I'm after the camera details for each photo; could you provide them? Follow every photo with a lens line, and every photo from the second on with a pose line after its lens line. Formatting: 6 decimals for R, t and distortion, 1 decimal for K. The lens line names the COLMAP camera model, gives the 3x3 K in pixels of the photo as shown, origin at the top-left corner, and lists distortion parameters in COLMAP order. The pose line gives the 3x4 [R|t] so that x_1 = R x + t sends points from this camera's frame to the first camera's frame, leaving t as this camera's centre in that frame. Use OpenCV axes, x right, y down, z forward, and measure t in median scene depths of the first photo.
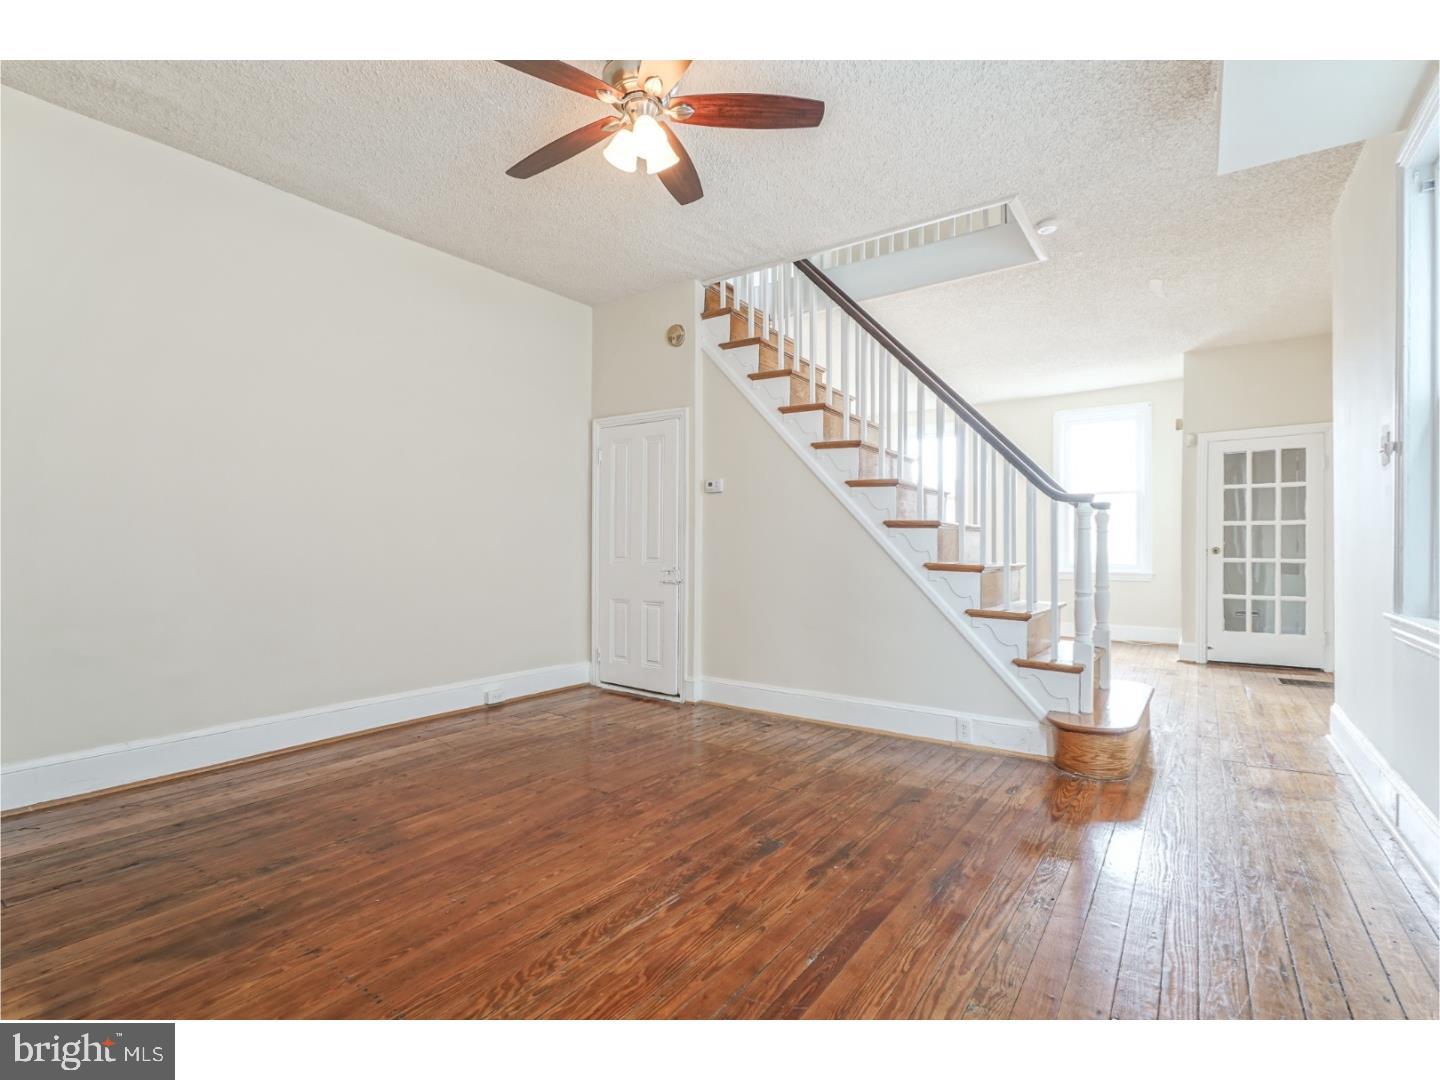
lens RADIAL K [[657.8, 0, 718.1], [0, 657.8, 544.2], [0, 0, 1]] dist [-0.005188, 0.002417]
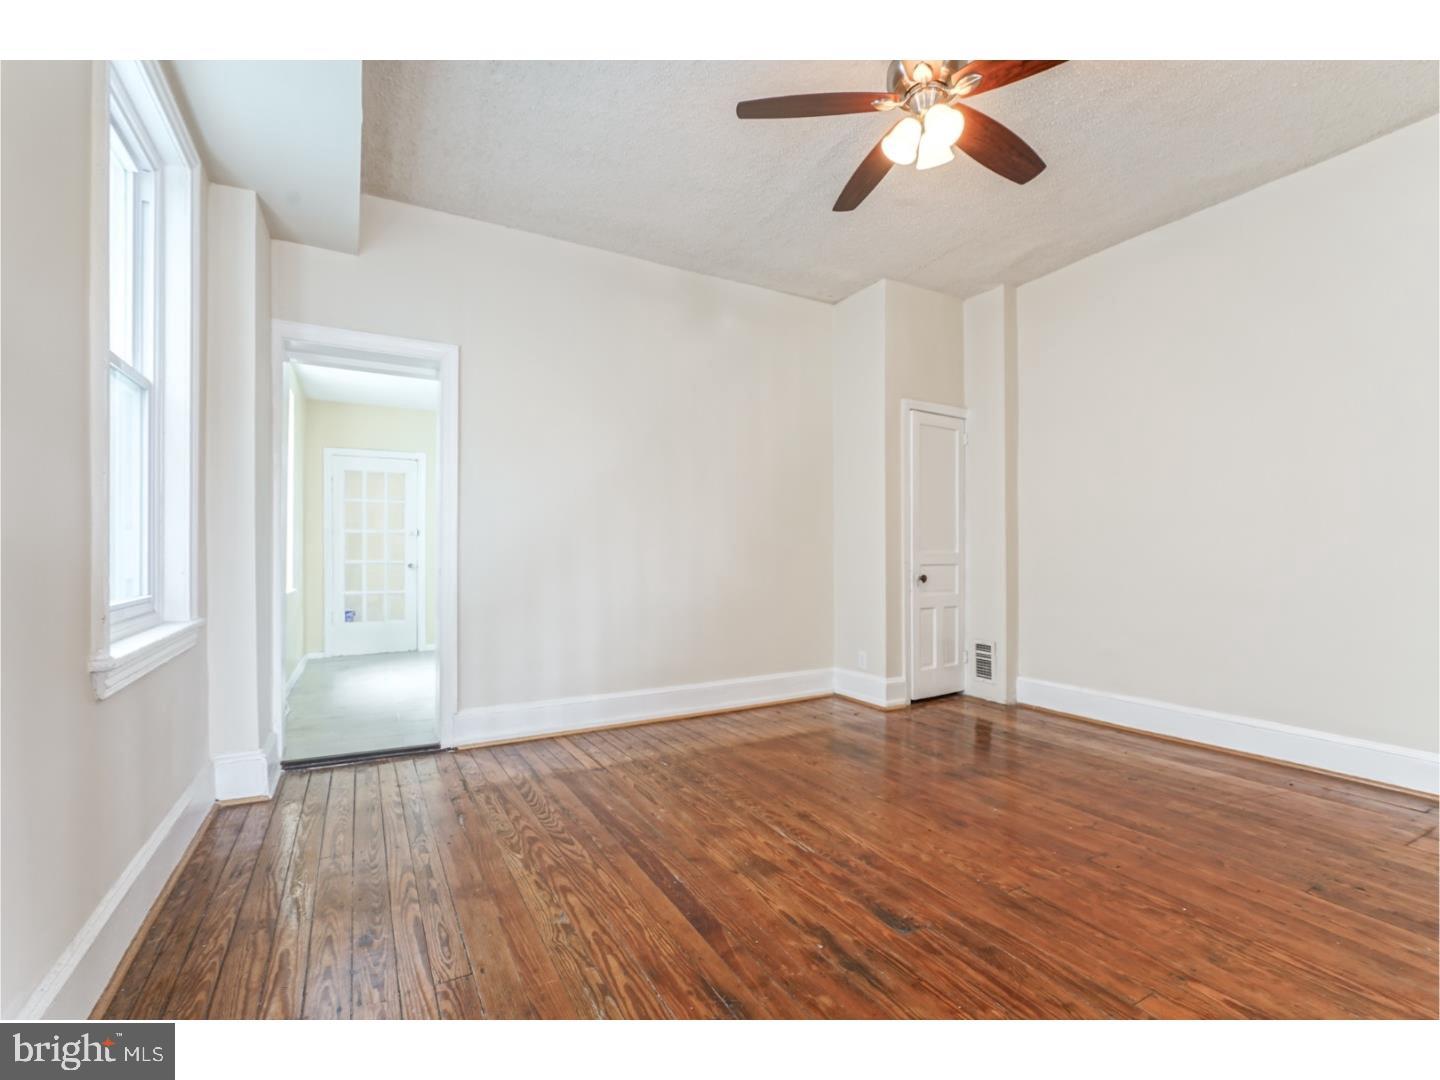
lens RADIAL K [[657.8, 0, 720.8], [0, 657.8, 545.8], [0, 0, 1]] dist [-0.005188, 0.002417]
pose [[-0.417770, -0.007939, -0.908518, 0.907270], [0.005655, 0.999920, -0.011338, 0.019660], [0.908535, -0.009875, -0.417692, 1.174113]]
